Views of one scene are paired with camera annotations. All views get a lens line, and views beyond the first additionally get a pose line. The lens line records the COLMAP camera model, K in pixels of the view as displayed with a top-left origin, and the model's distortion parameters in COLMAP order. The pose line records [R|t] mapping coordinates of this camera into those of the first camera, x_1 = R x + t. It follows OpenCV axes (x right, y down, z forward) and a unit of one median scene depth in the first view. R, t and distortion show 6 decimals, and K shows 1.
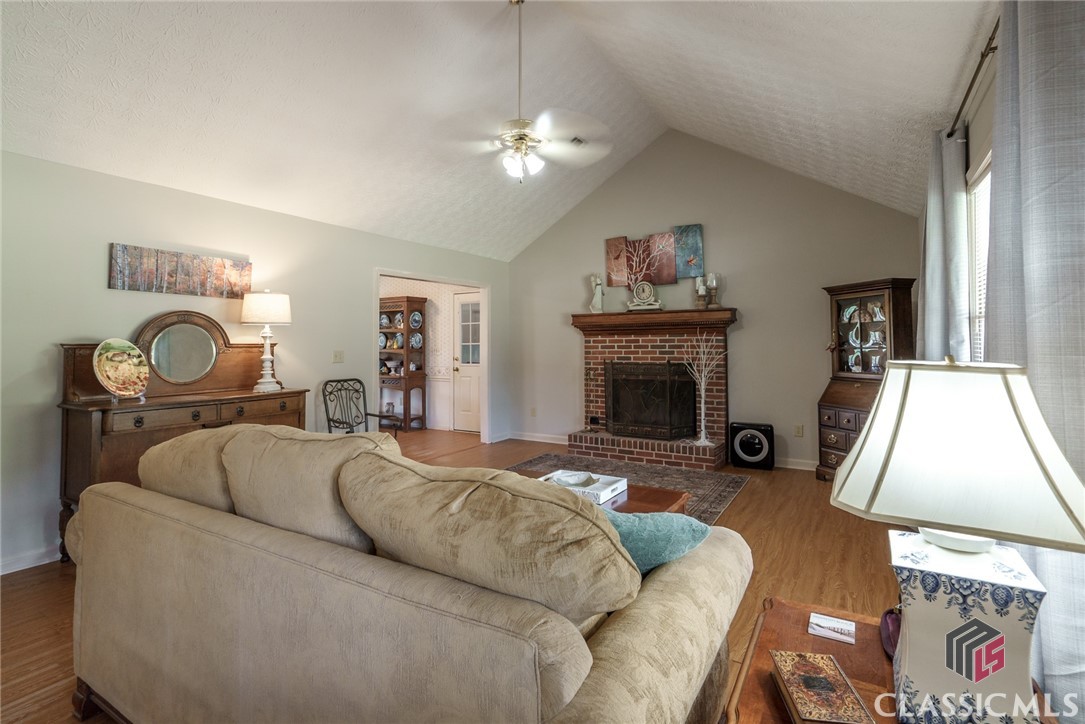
lens RADIAL K [[518.7, 0, 544.2], [0, 518.7, 351.3], [0, 0, 1]] dist [-0.000719, -0.000086]
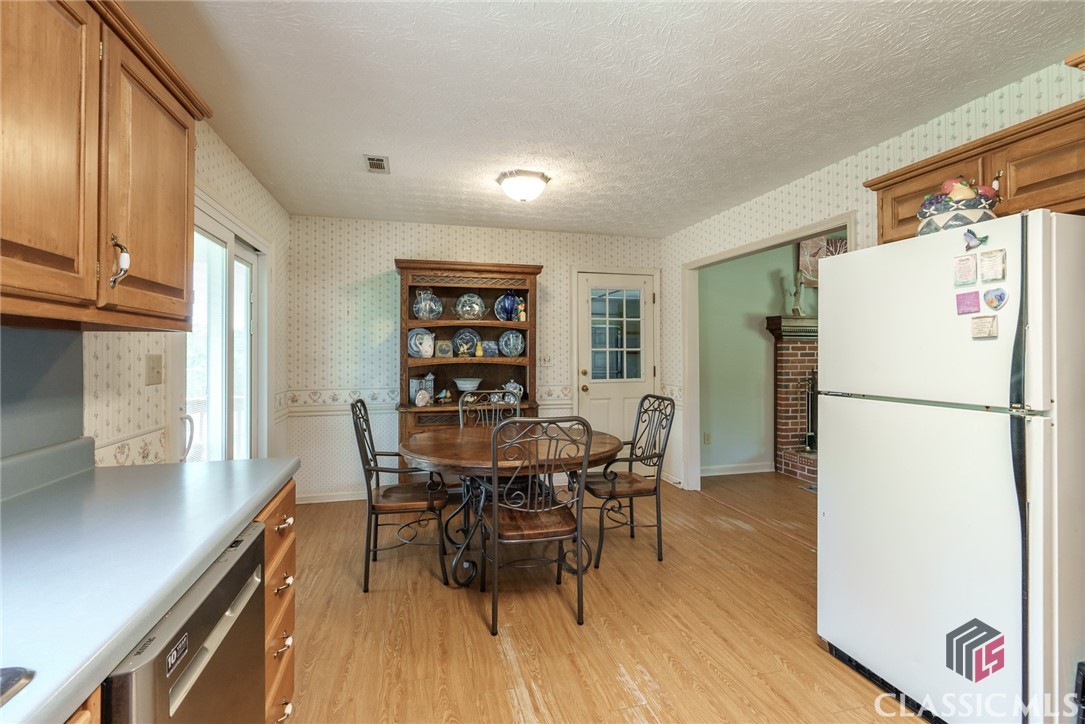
lens RADIAL K [[518.7, 0, 544.2], [0, 518.7, 351.3], [0, 0, 1]] dist [-0.000719, -0.000086]
pose [[0.691587, 0.009101, 0.722236, -0.819926], [0.003899, 0.999859, -0.016333, -0.001599], [-0.722282, 0.014112, 0.691454, 0.704736]]
